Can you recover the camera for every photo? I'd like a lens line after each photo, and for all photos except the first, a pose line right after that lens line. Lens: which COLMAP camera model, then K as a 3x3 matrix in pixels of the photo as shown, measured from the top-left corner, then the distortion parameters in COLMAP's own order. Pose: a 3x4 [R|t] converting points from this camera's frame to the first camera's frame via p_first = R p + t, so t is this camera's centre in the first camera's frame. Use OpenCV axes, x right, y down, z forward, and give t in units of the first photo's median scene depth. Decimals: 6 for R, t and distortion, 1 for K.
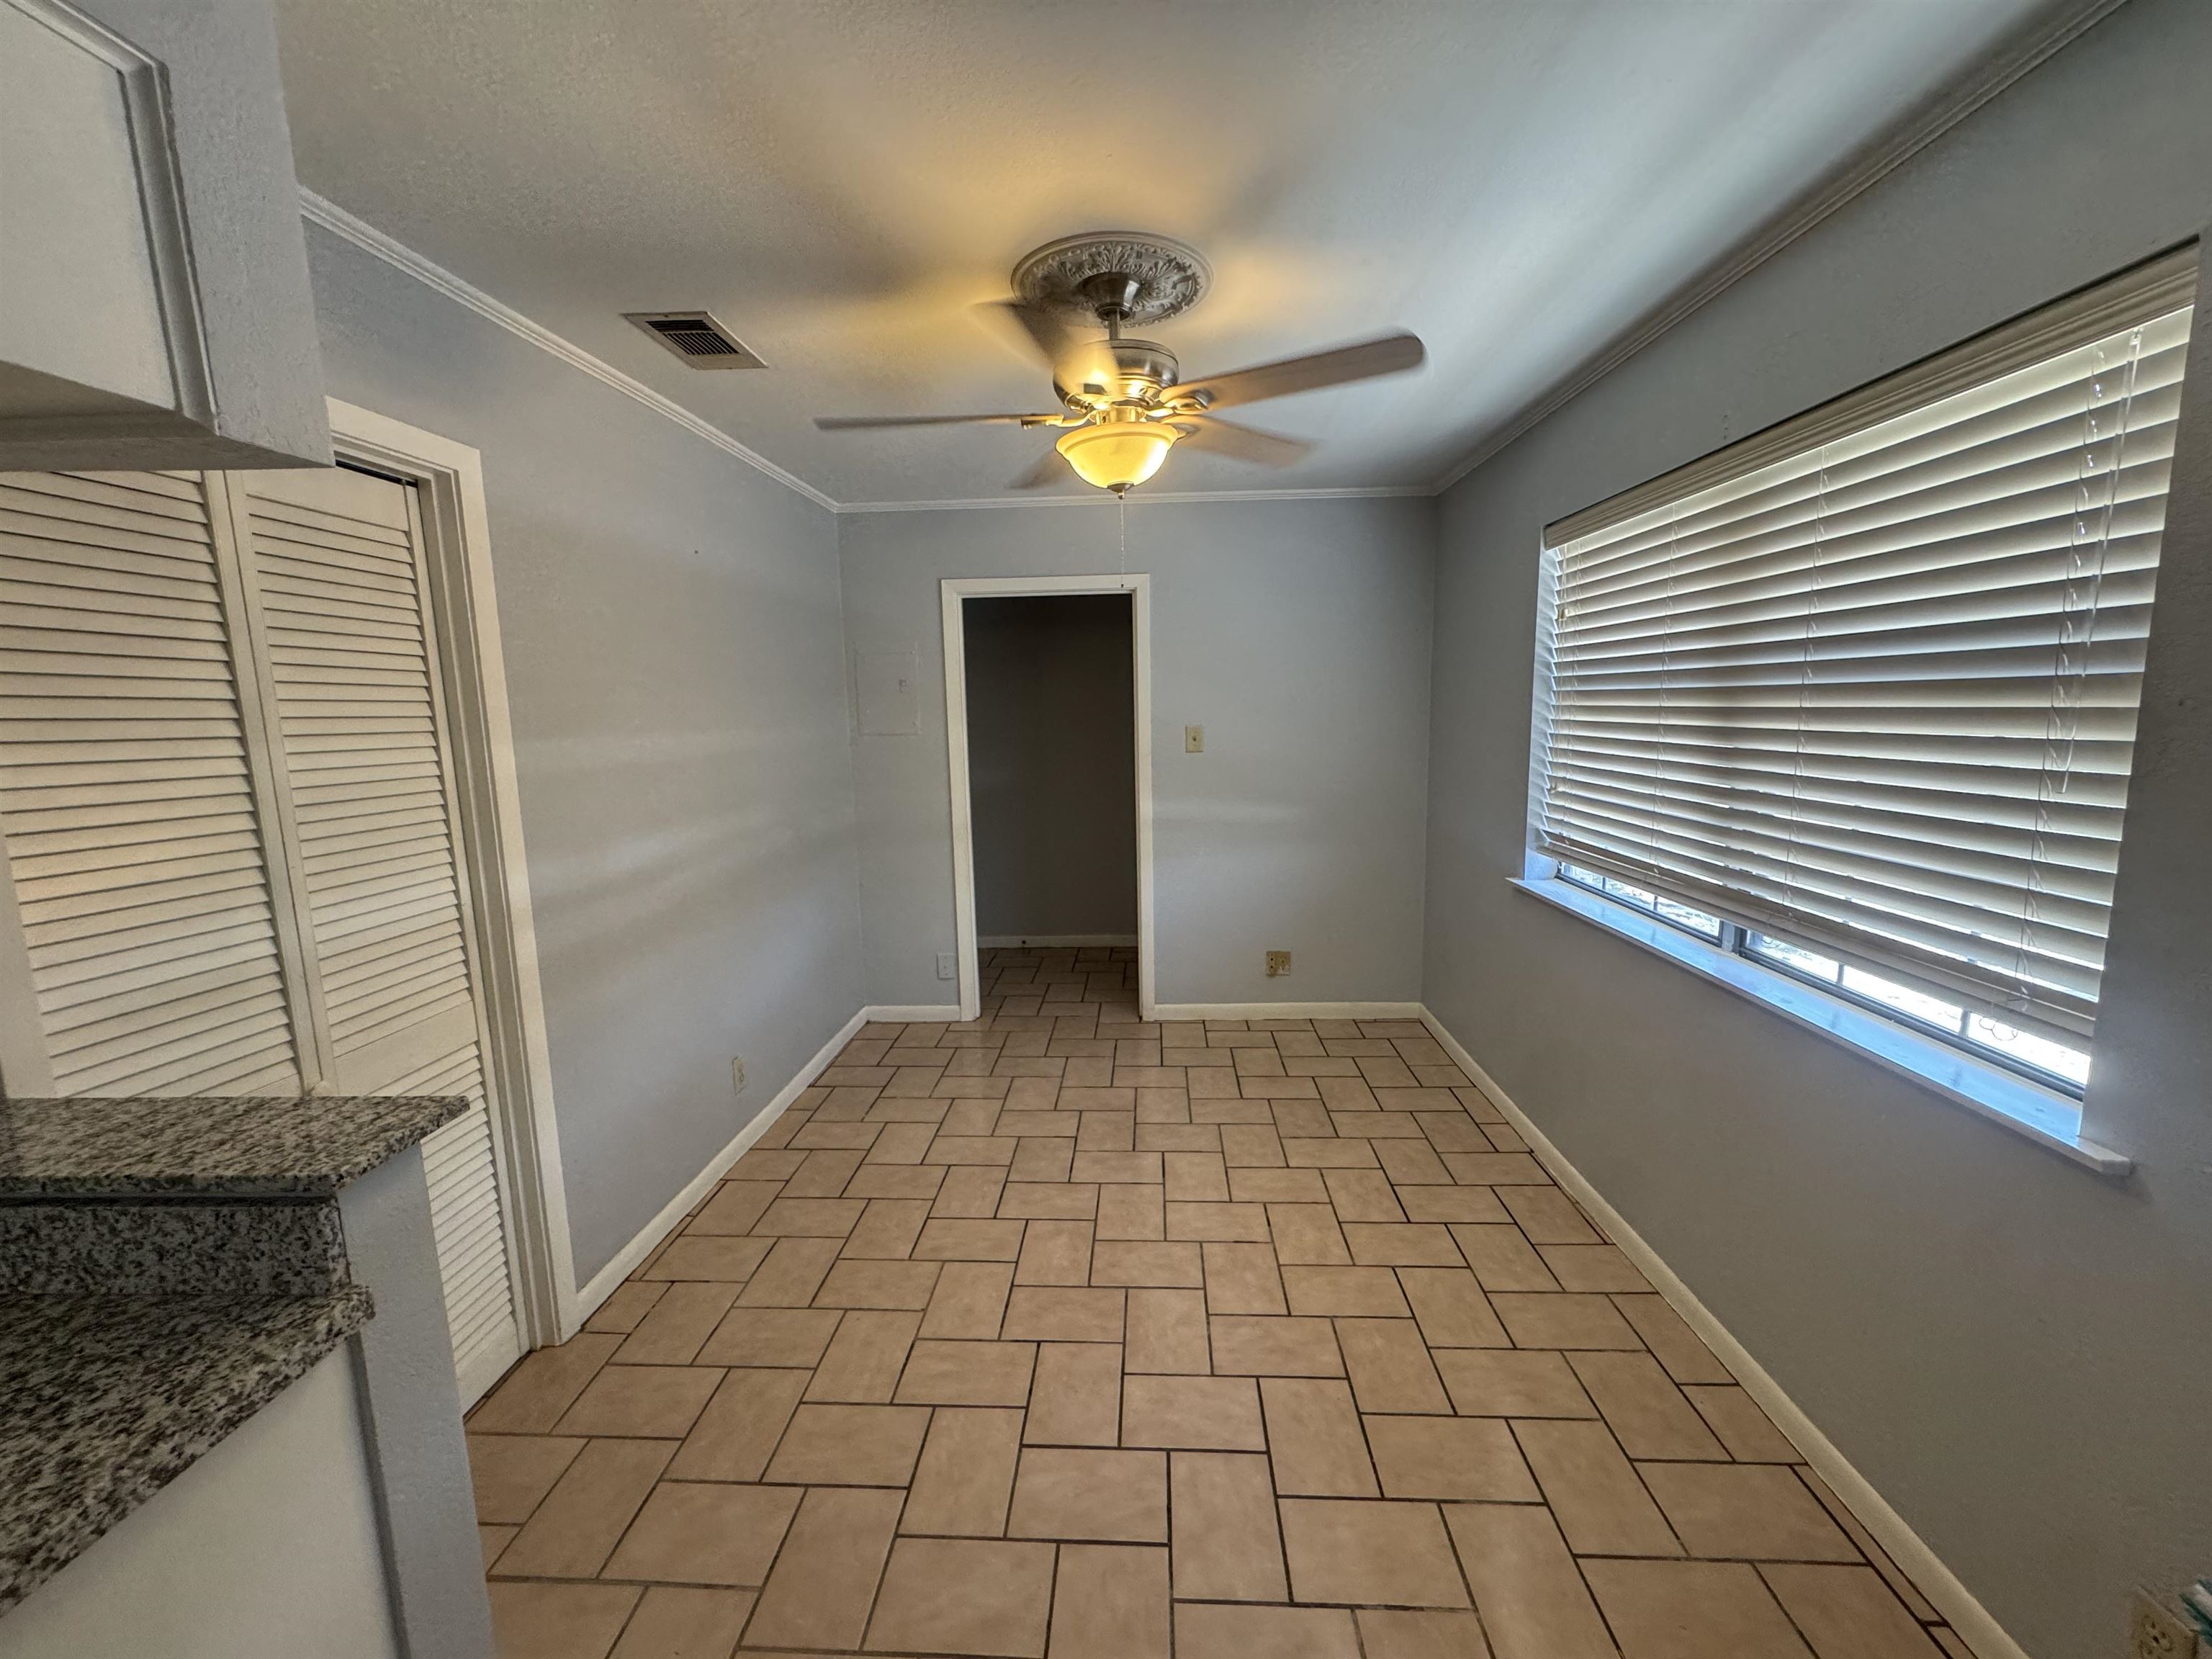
lens RADIAL K [[884.8, 0, 1105.5], [0, 884.8, 825.1], [0, 0, 1]] dist [-0.000896, 0.000120]
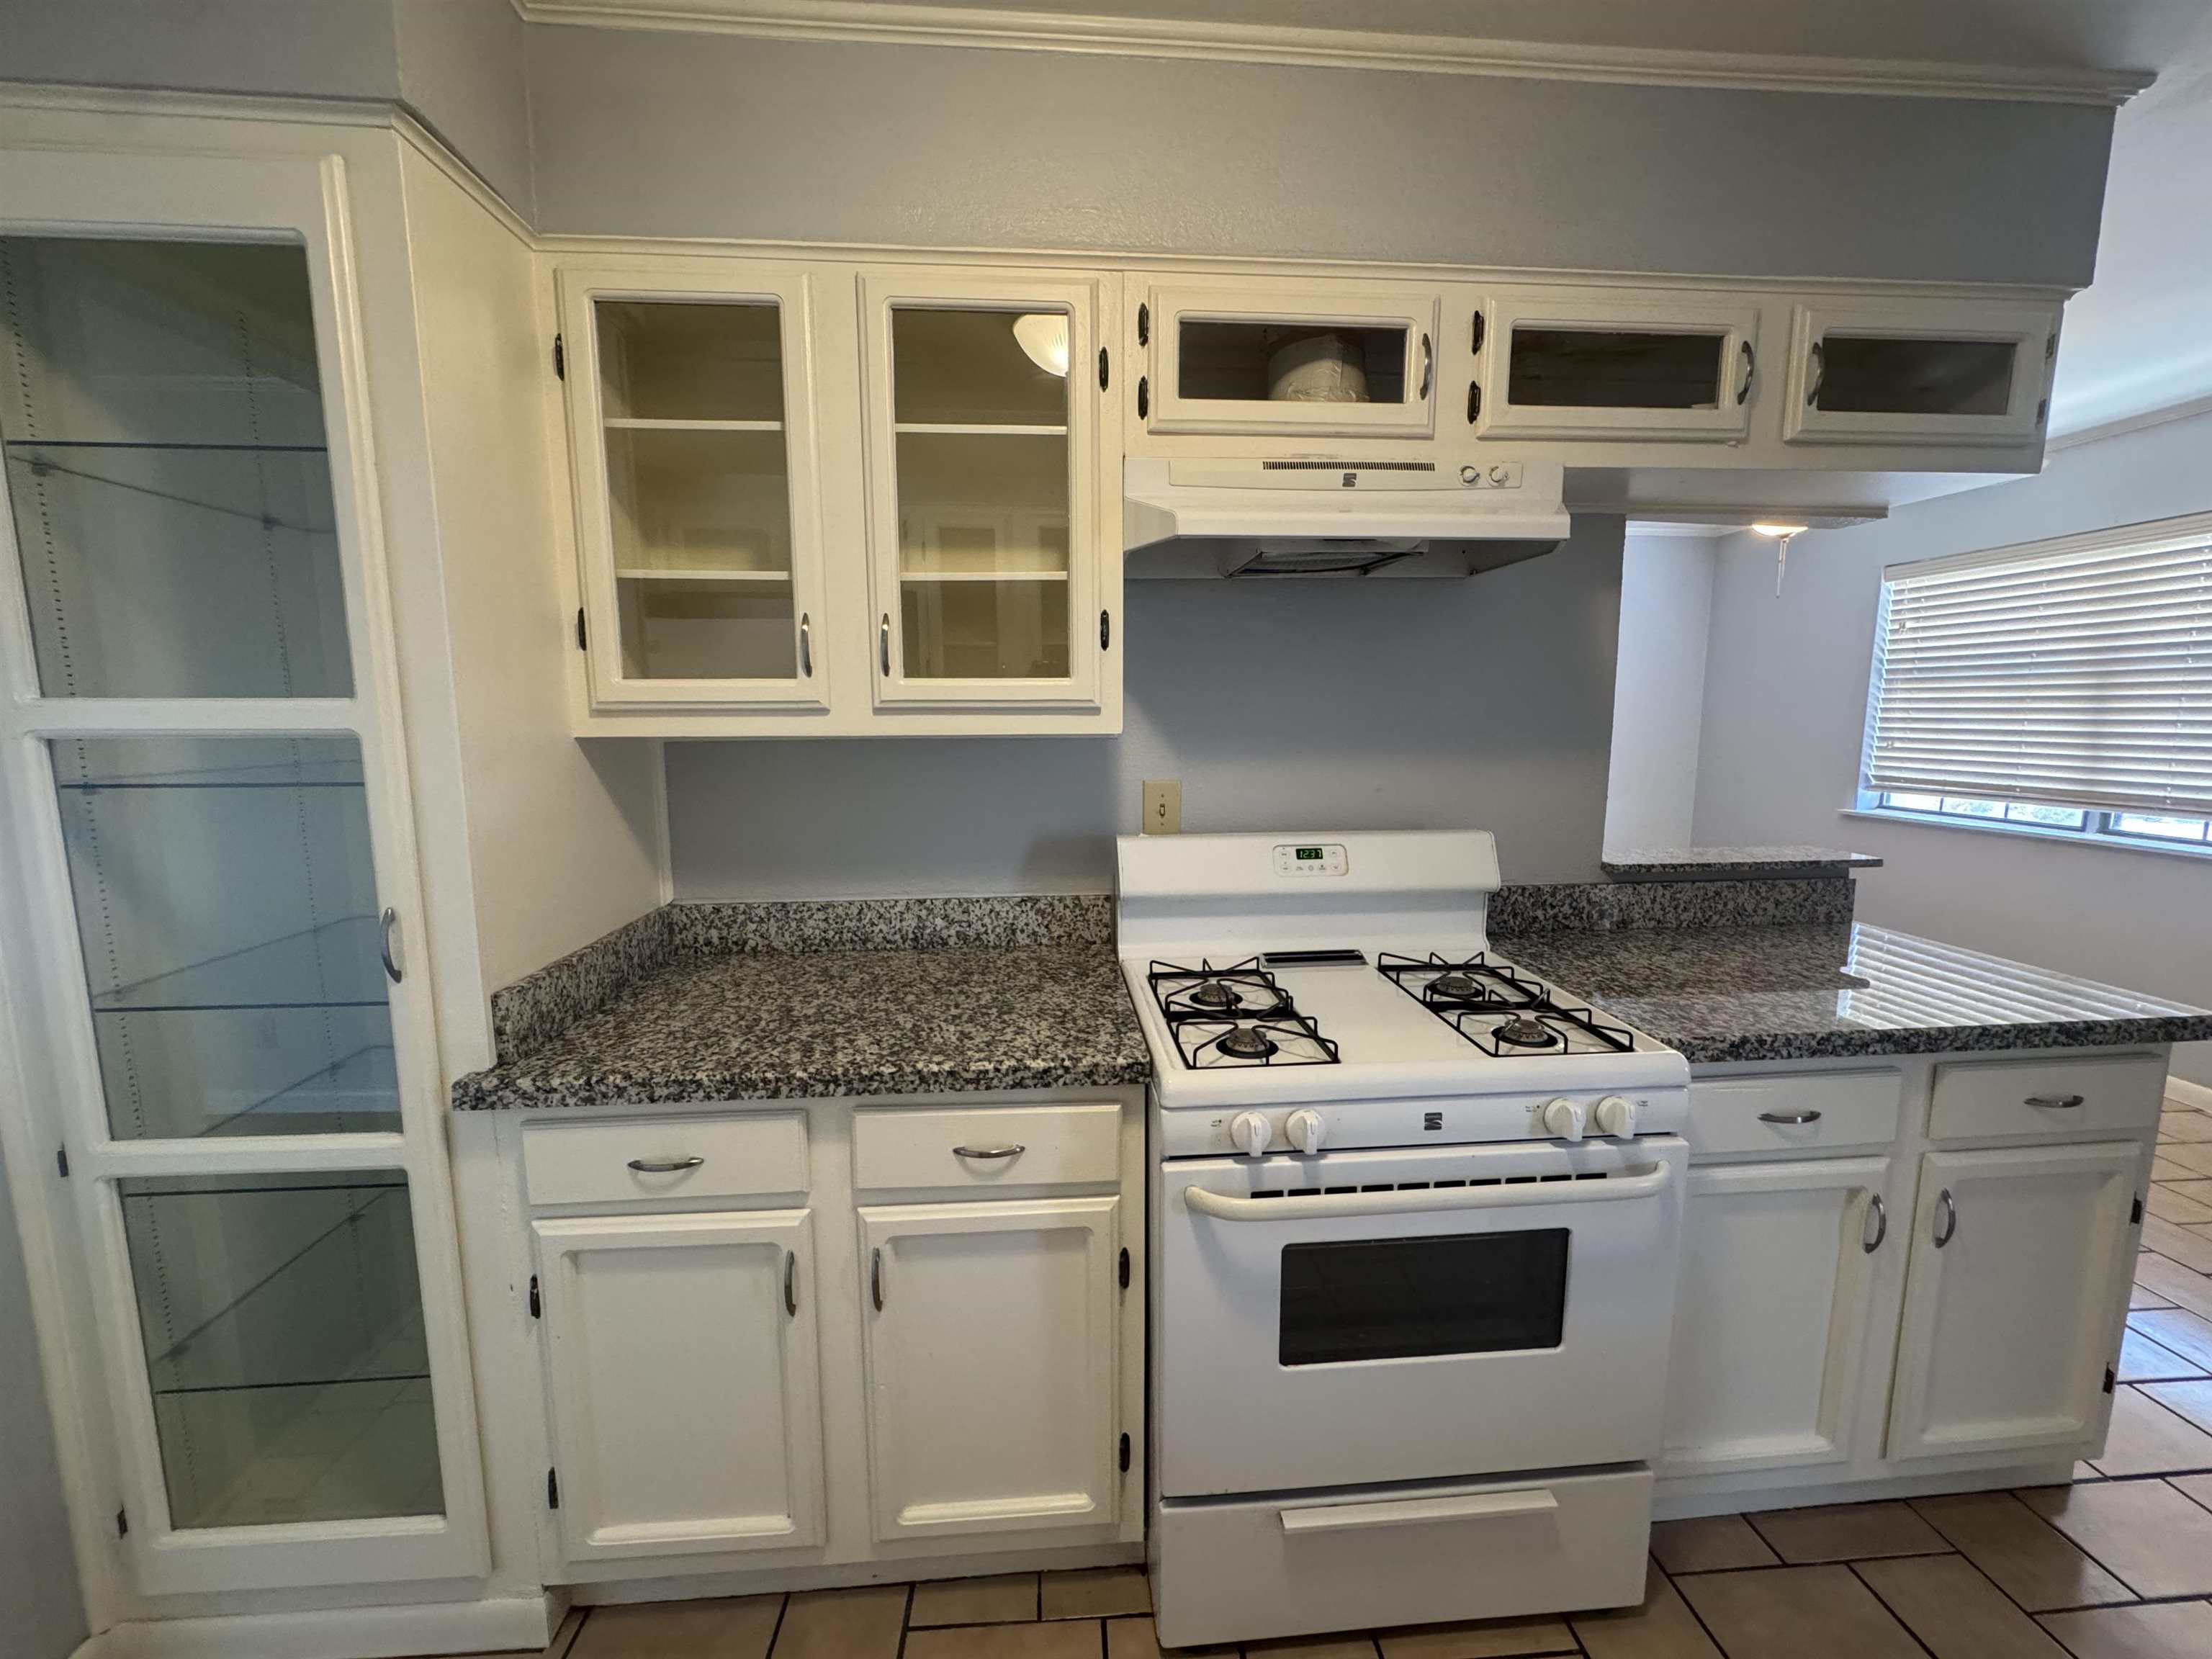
lens RADIAL K [[884.8, 0, 1113.7], [0, 884.8, 830.6], [0, 0, 1]] dist [-0.000896, 0.000120]
pose [[0.990938, -0.000638, 0.134316, -1.351285], [0.001168, 0.999992, -0.003868, 0.148702], [-0.134312, 0.003990, 0.990931, -0.399422]]
